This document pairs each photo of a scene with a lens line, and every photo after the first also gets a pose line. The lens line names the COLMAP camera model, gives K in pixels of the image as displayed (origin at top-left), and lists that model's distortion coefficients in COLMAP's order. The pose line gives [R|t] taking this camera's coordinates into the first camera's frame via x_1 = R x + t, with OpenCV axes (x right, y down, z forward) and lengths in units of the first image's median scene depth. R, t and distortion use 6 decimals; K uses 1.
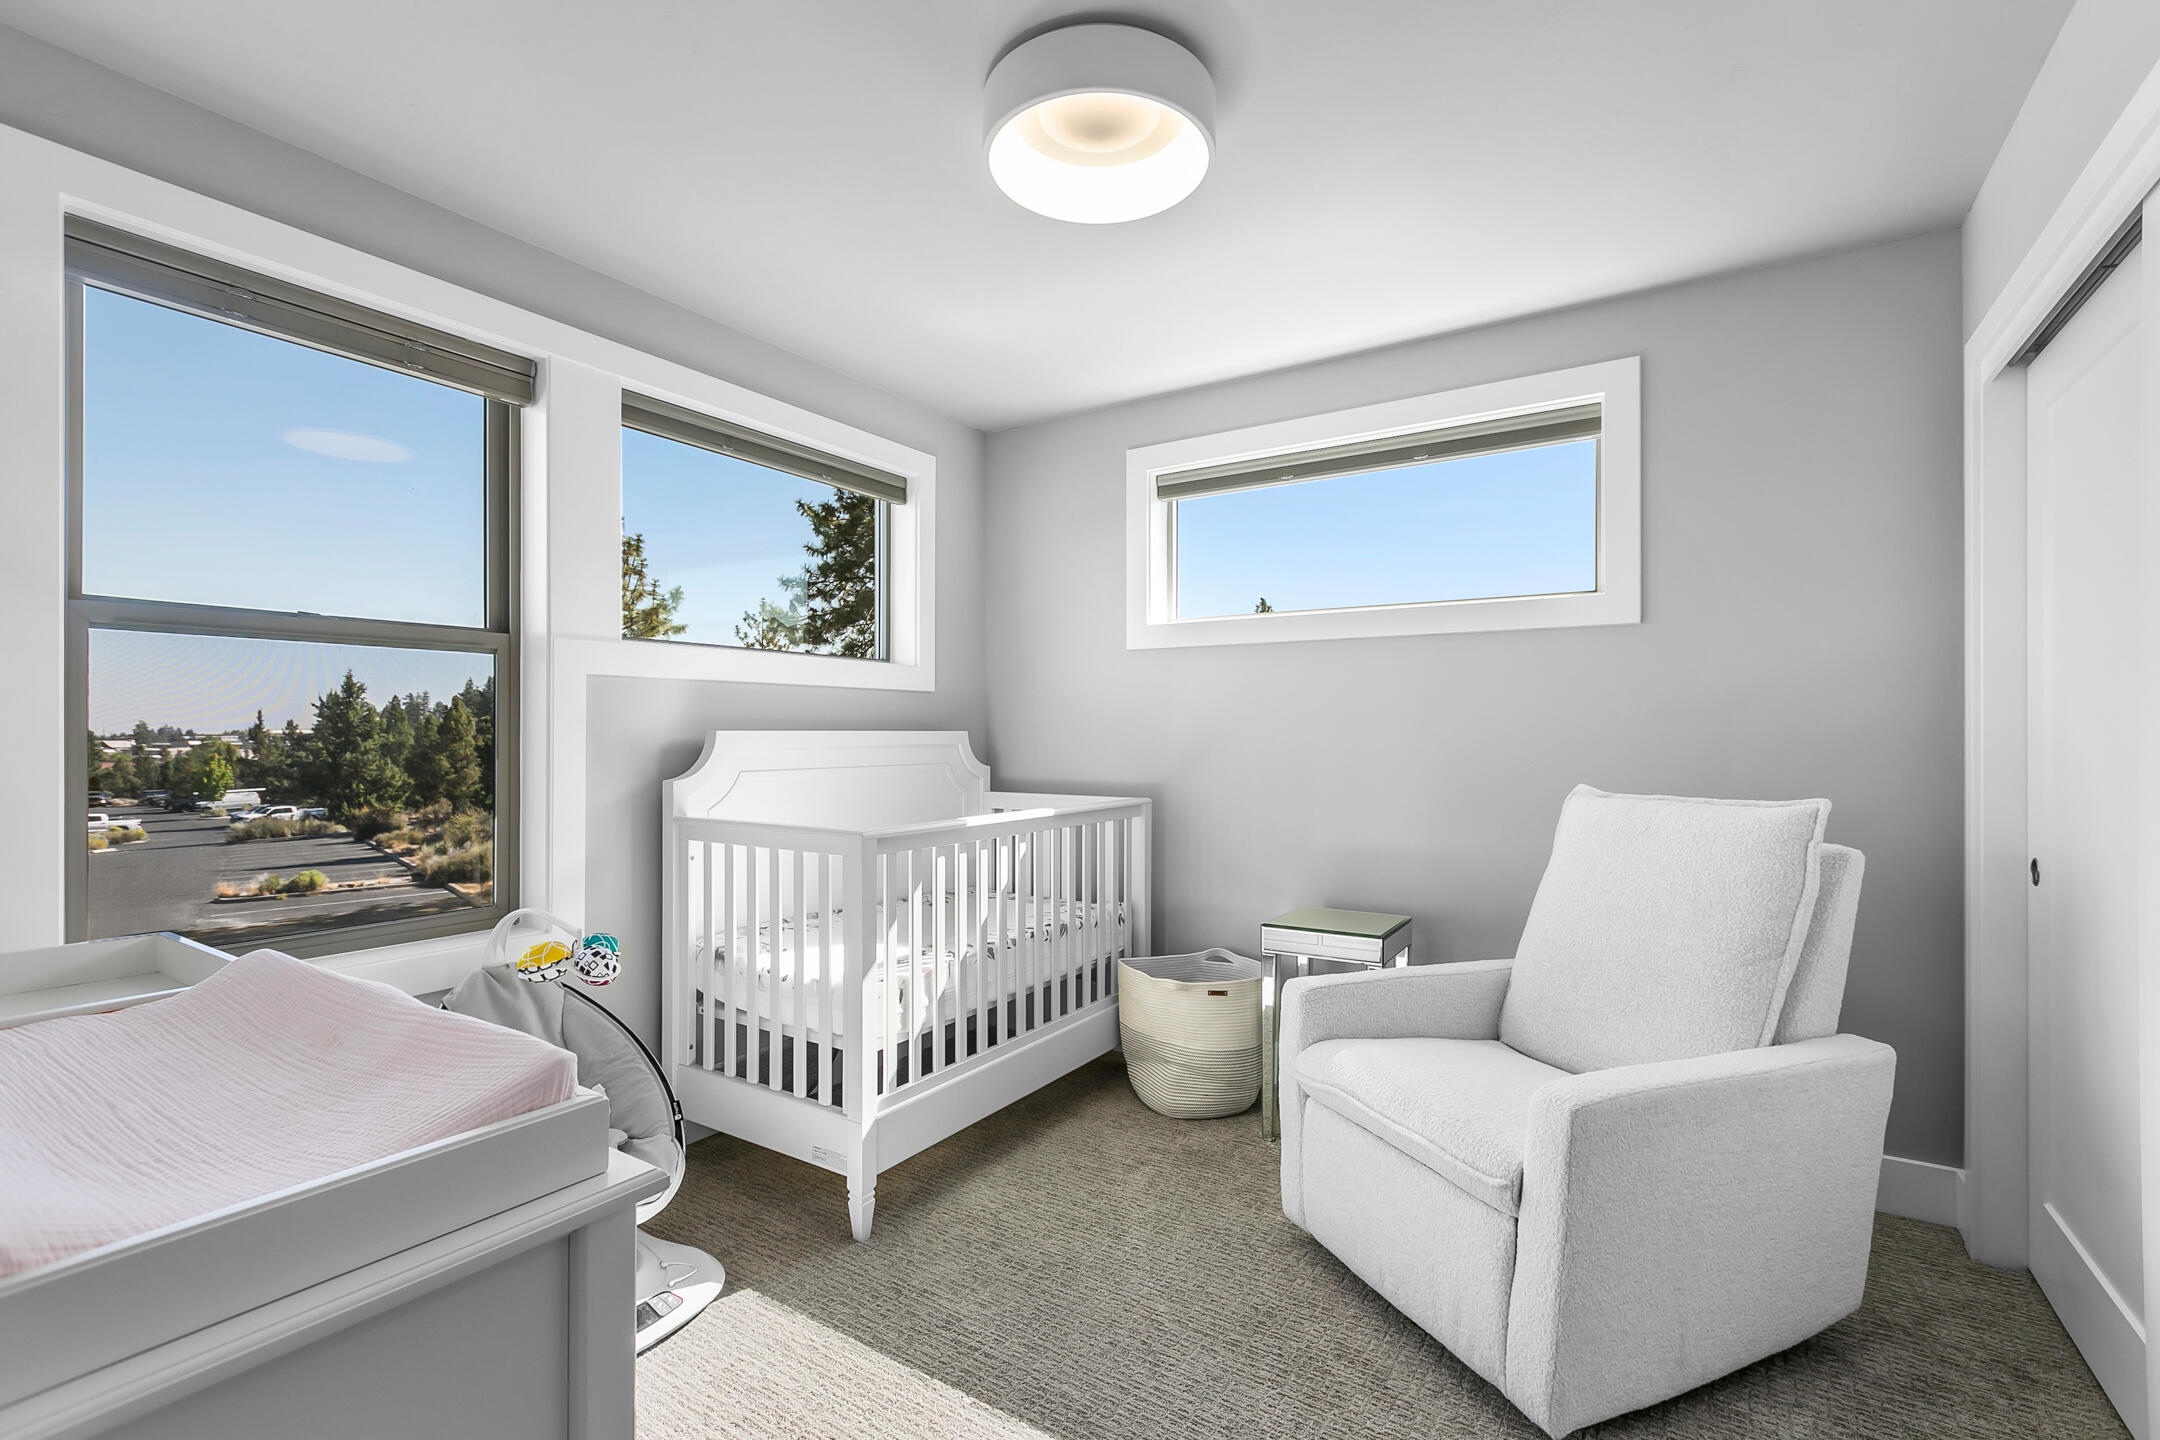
lens RADIAL K [[984.0, 0, 1080.4], [0, 984.0, 723.7], [0, 0, 1]] dist [0.000484, -0.000644]
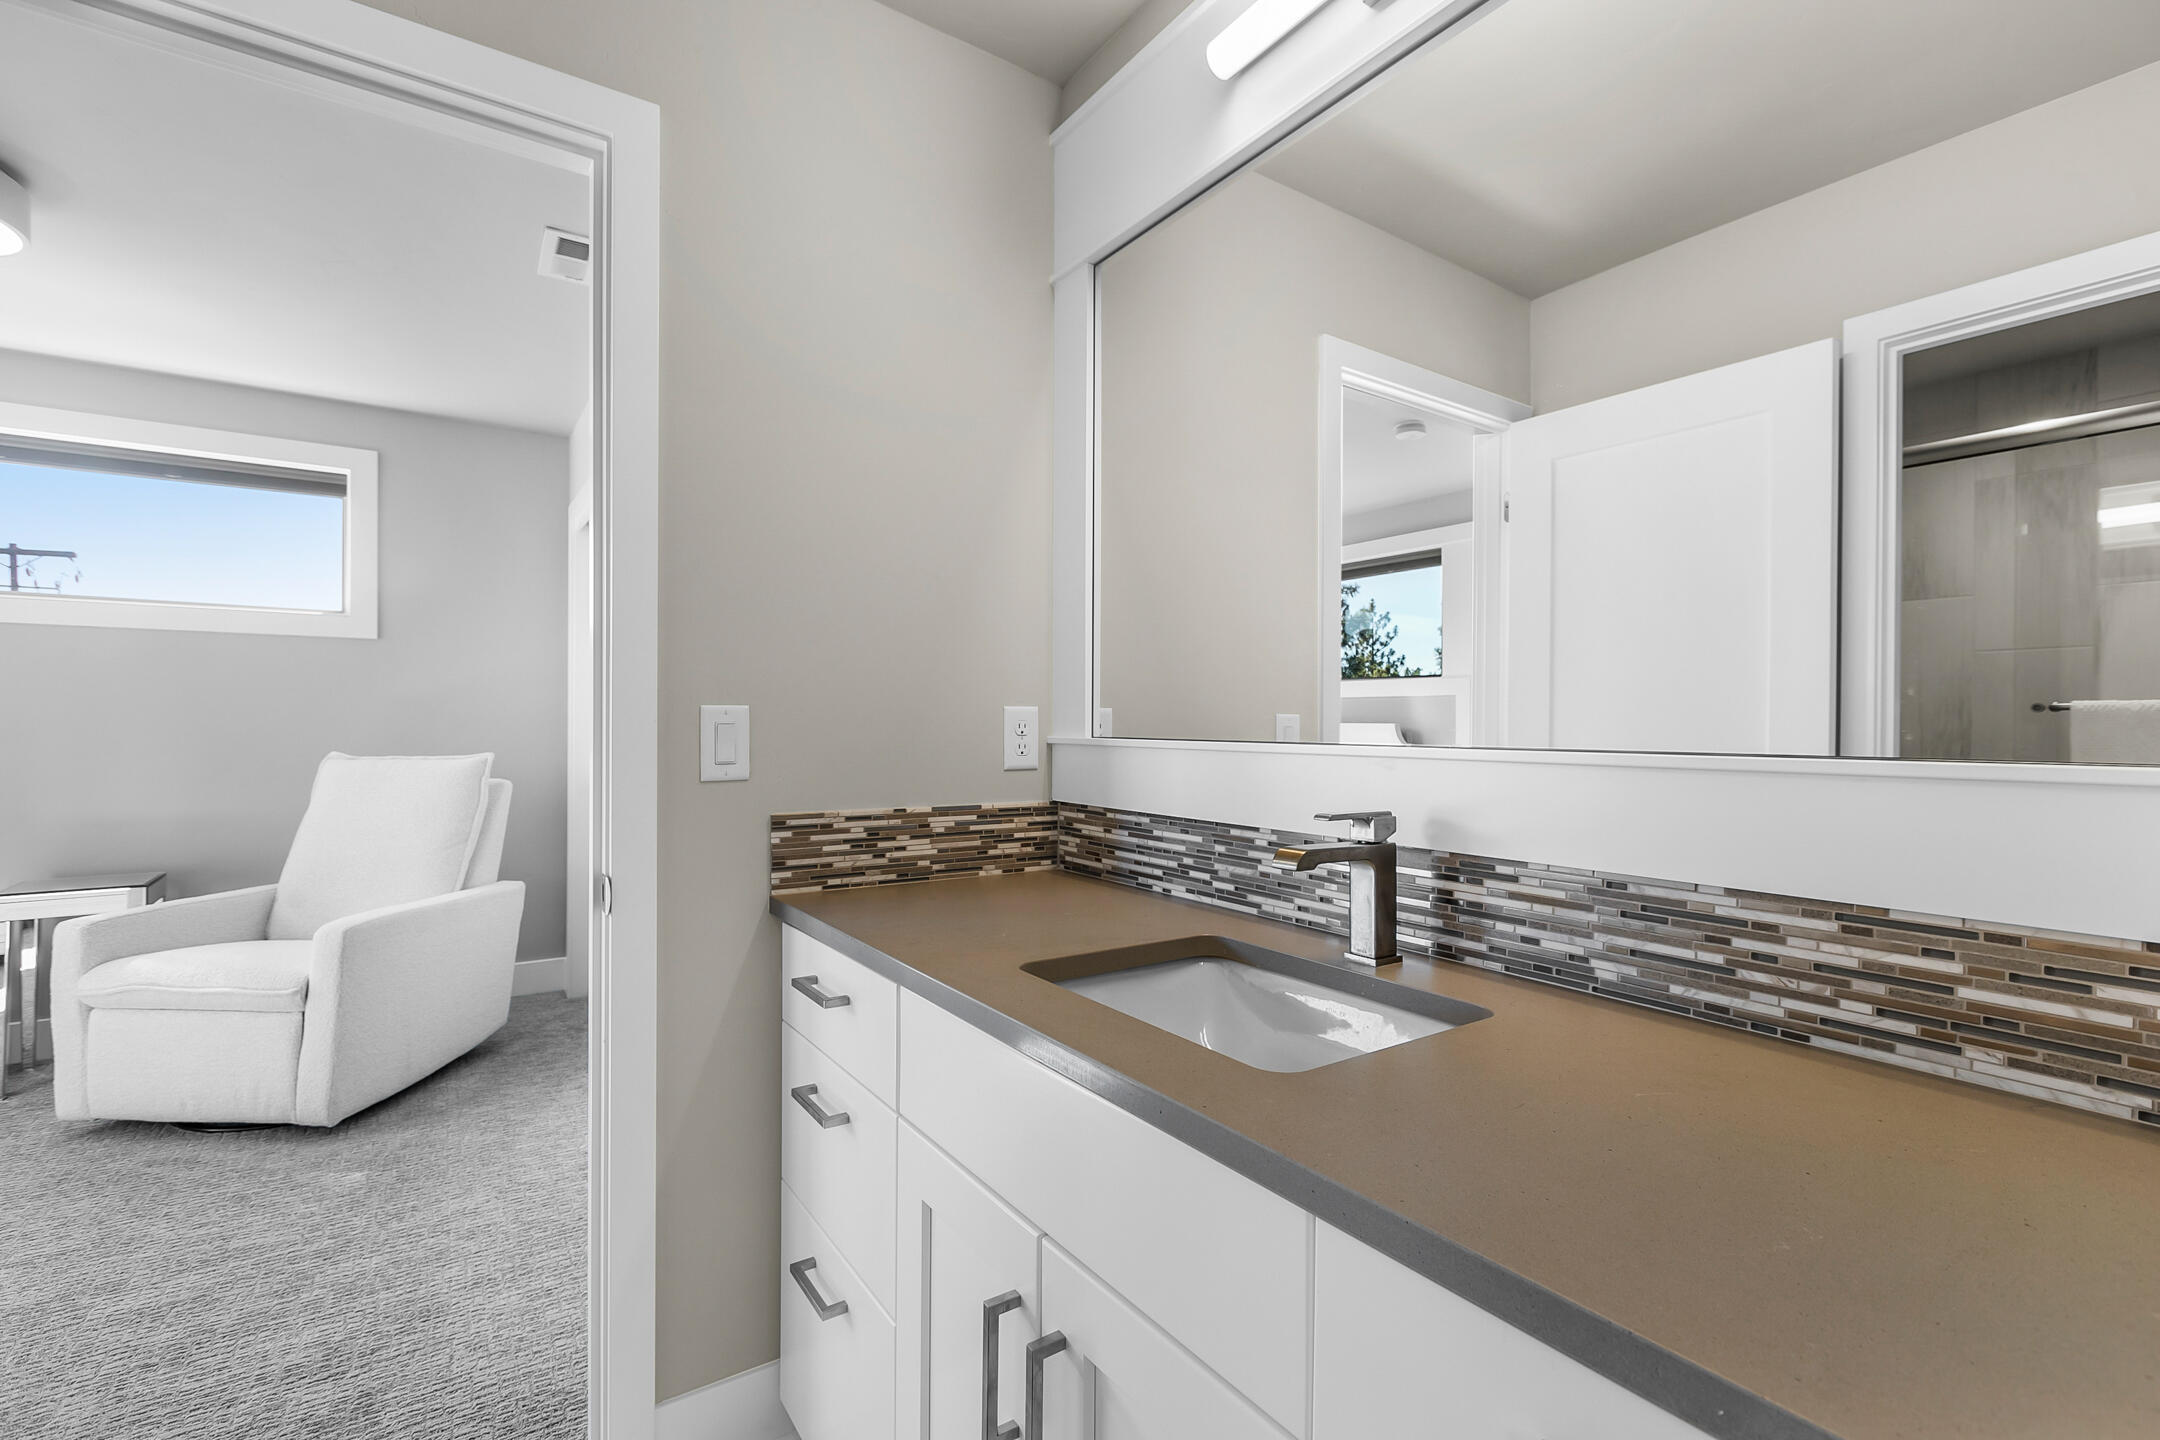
lens RADIAL K [[984.0, 0, 1086.9], [0, 984.0, 742.1], [0, 0, 1]] dist [0.000484, -0.000644]
pose [[0.403530, -0.011705, 0.914892, -0.444392], [-0.014965, 0.999700, 0.019391, 0.005579], [-0.914844, -0.021517, 0.403234, -0.714064]]
